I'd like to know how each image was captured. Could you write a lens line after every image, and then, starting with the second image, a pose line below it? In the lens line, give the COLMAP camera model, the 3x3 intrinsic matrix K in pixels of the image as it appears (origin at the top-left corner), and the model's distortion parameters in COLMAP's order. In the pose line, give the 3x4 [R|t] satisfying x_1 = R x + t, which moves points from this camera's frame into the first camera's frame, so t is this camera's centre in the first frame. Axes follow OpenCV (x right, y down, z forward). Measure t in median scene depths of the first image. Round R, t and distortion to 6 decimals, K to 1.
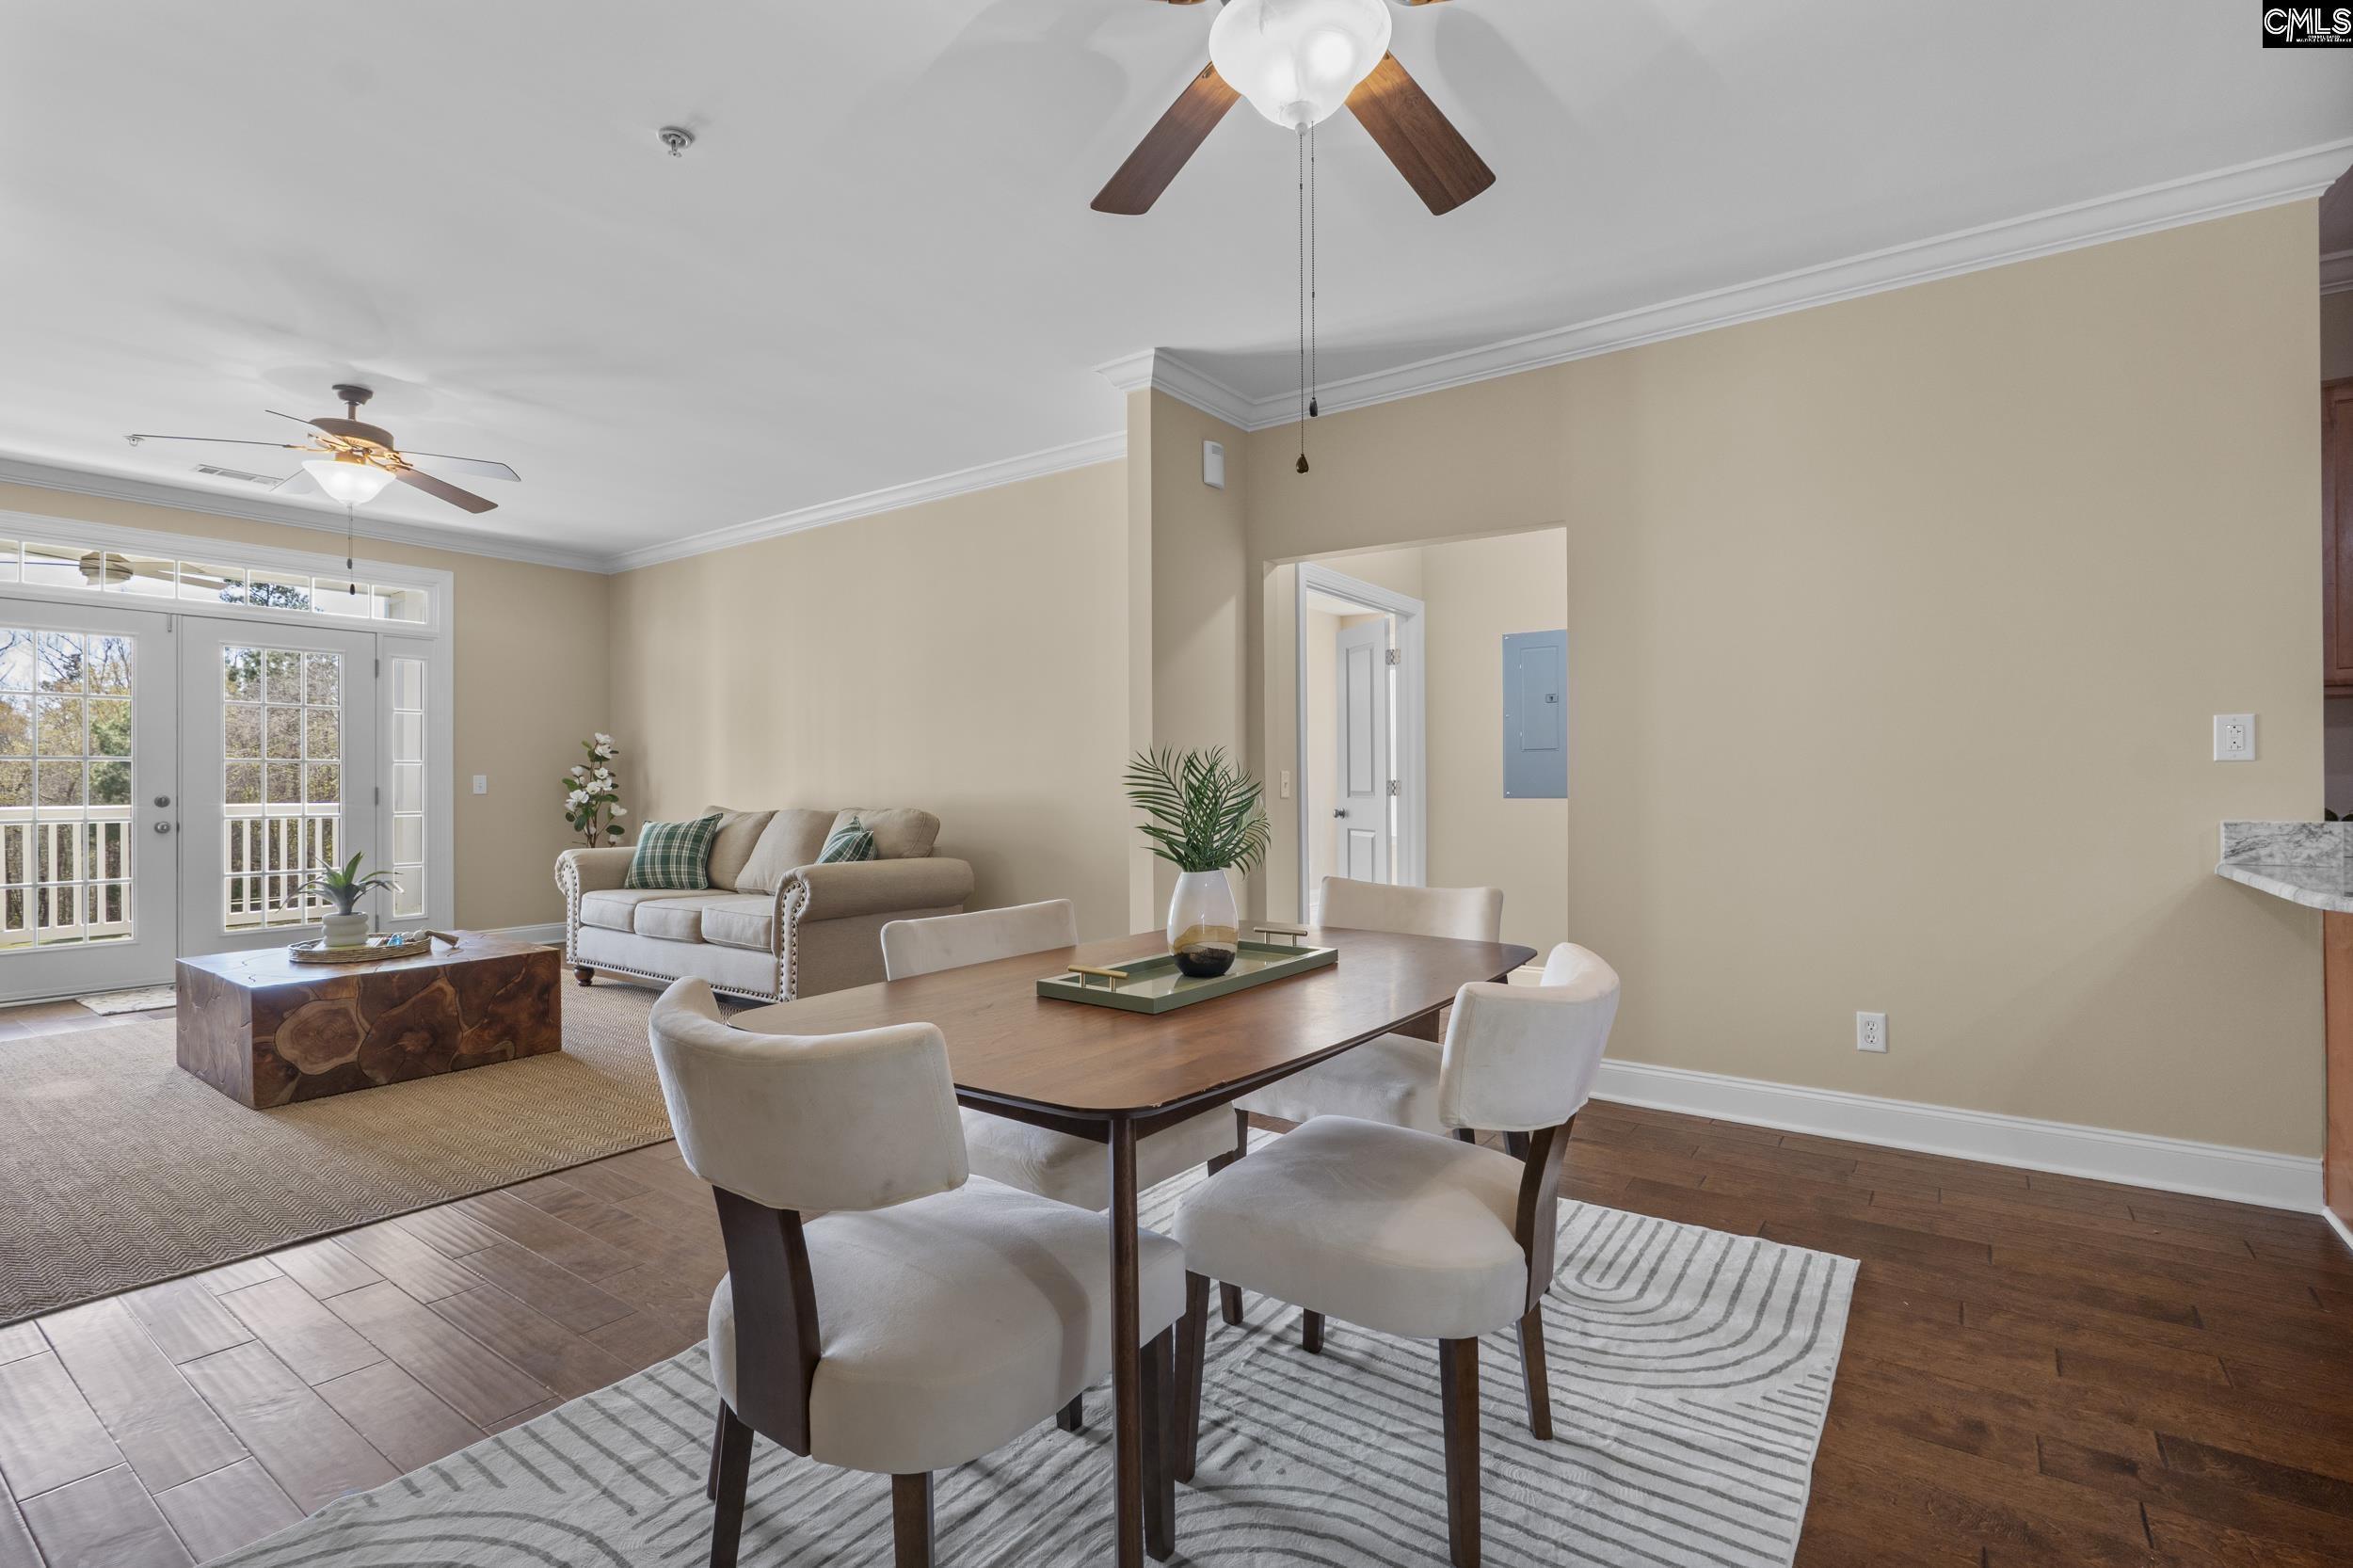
lens RADIAL K [[1092.1, 0, 1169.2], [0, 1092.1, 781.6], [0, 0, 1]] dist [-0.001928, -0.000794]
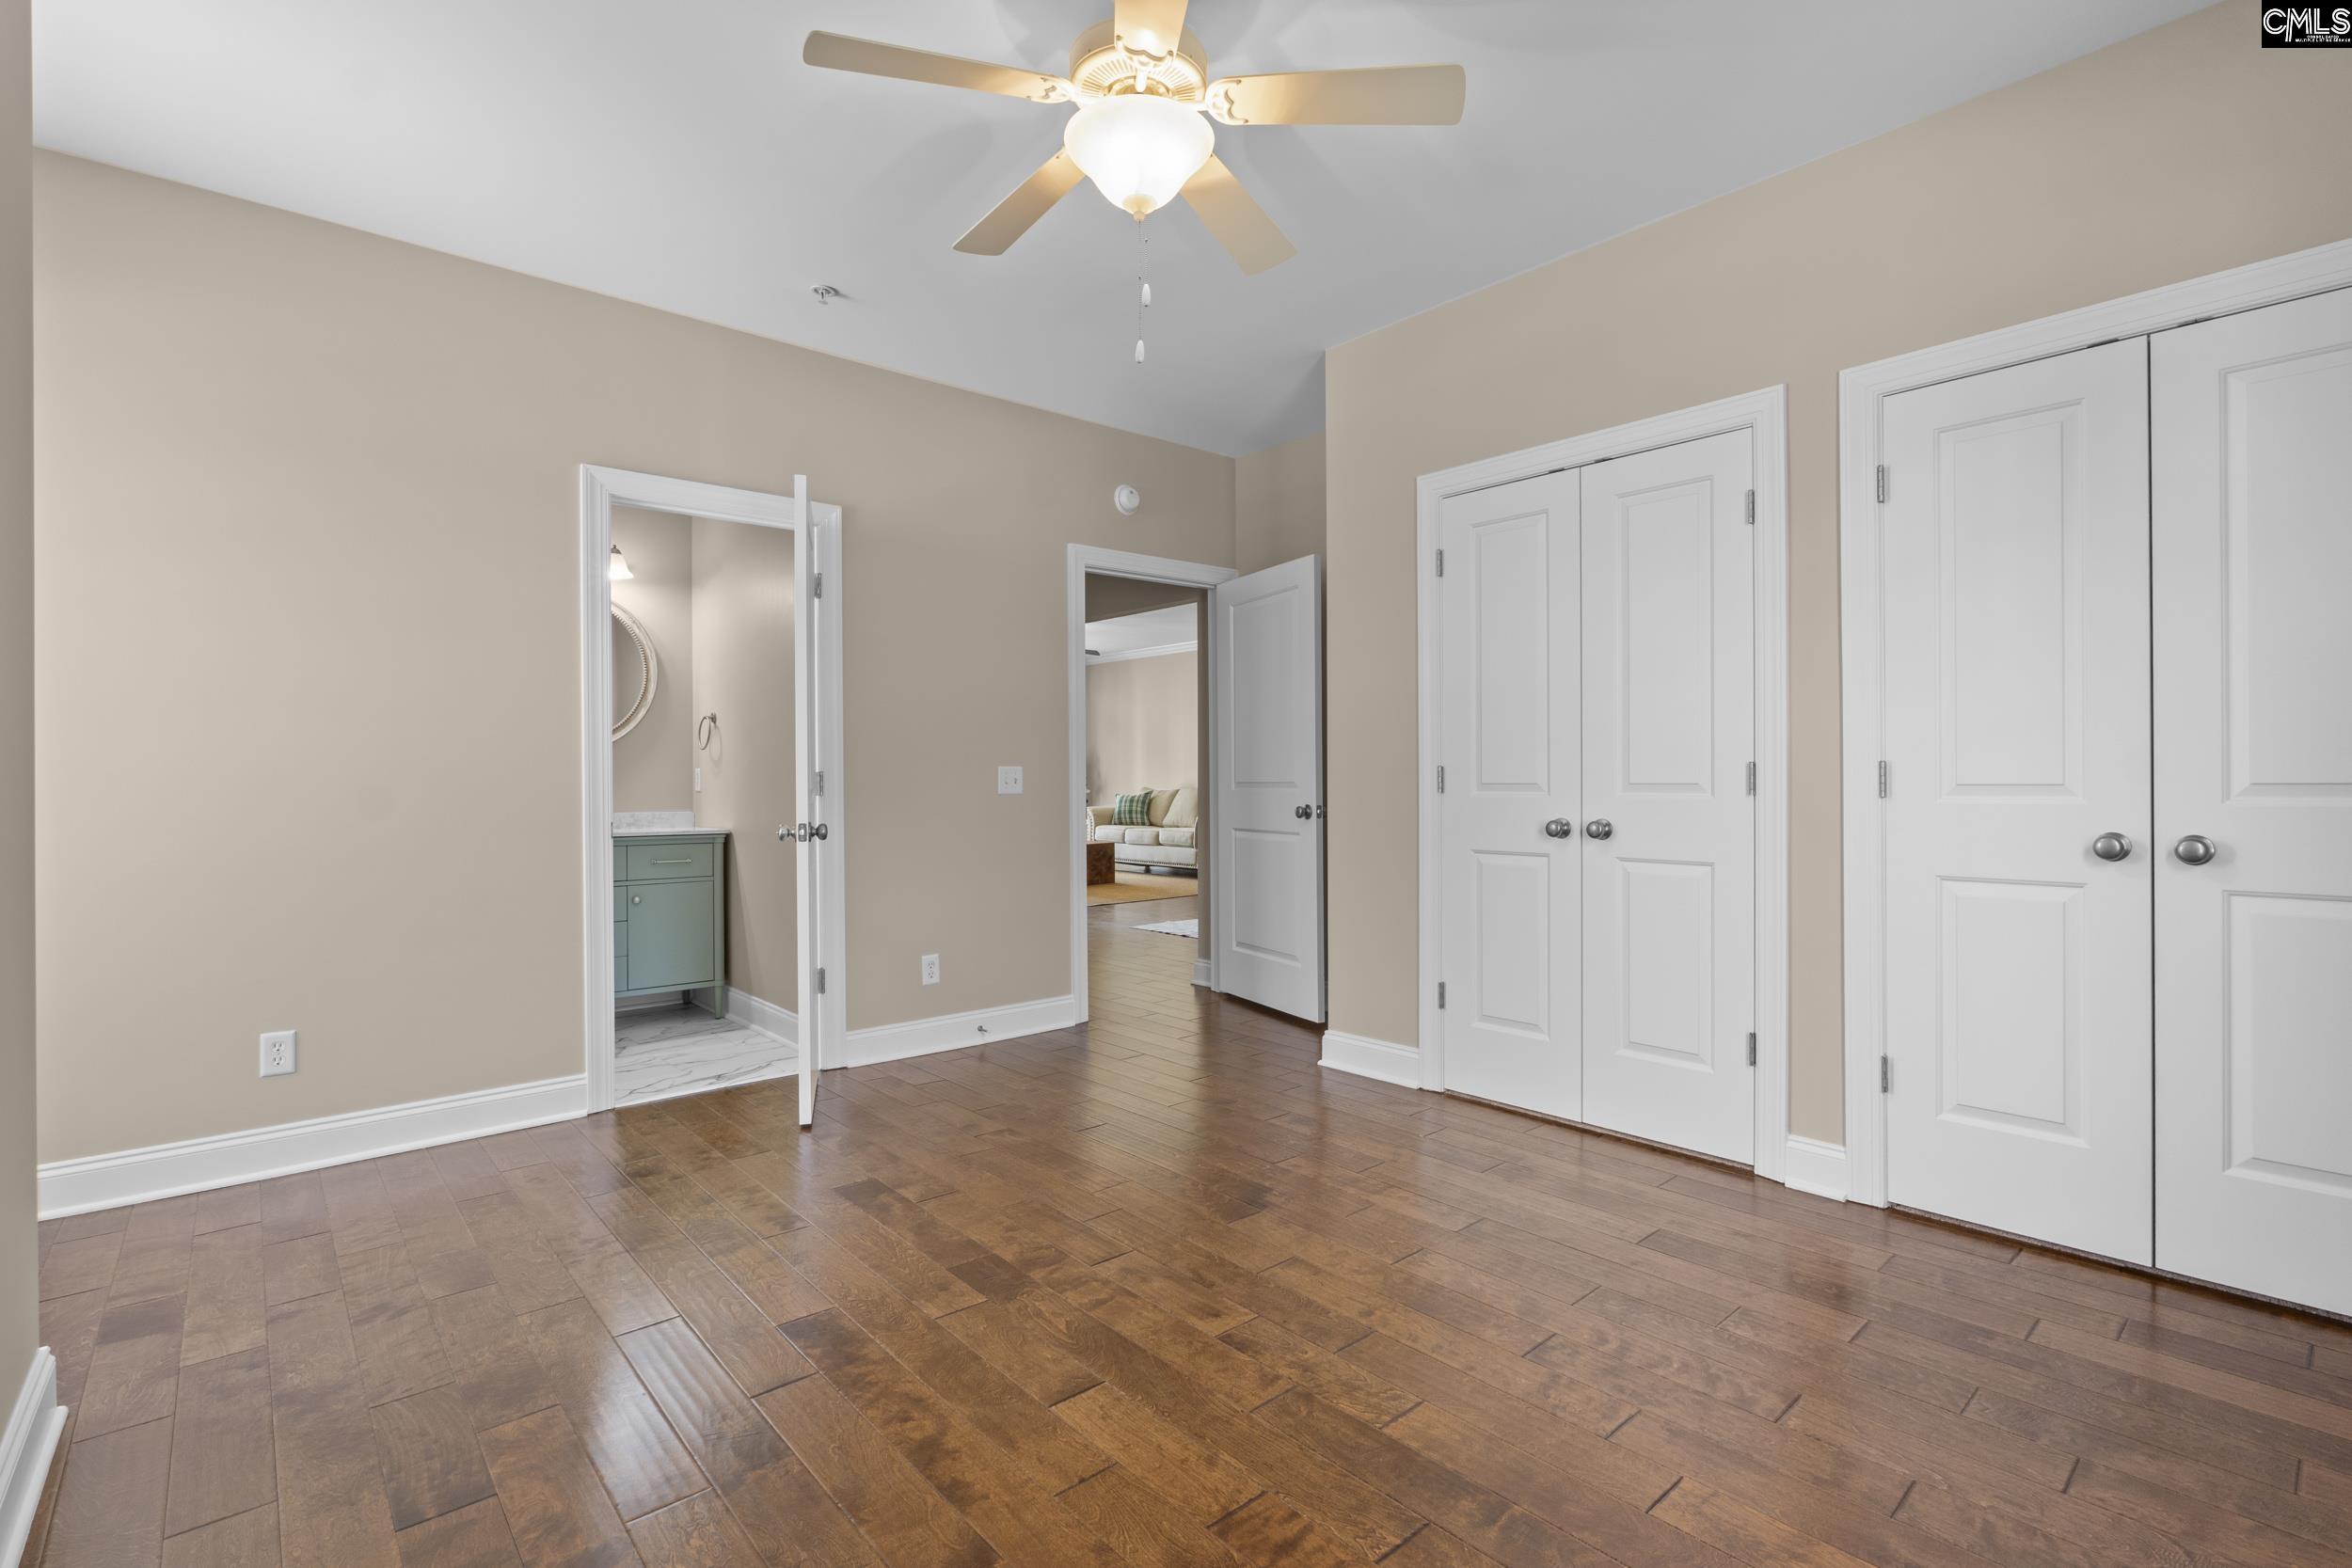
lens RADIAL K [[1091.6, 0, 1181.9], [0, 1091.6, 781.7], [0, 0, 1]] dist [-0.001928, -0.000794]
pose [[0.974964, -0.005018, -0.222307, 0.115248], [0.006868, 0.999948, 0.007552, -0.003611], [0.222258, -0.008890, 0.974947, -1.074095]]
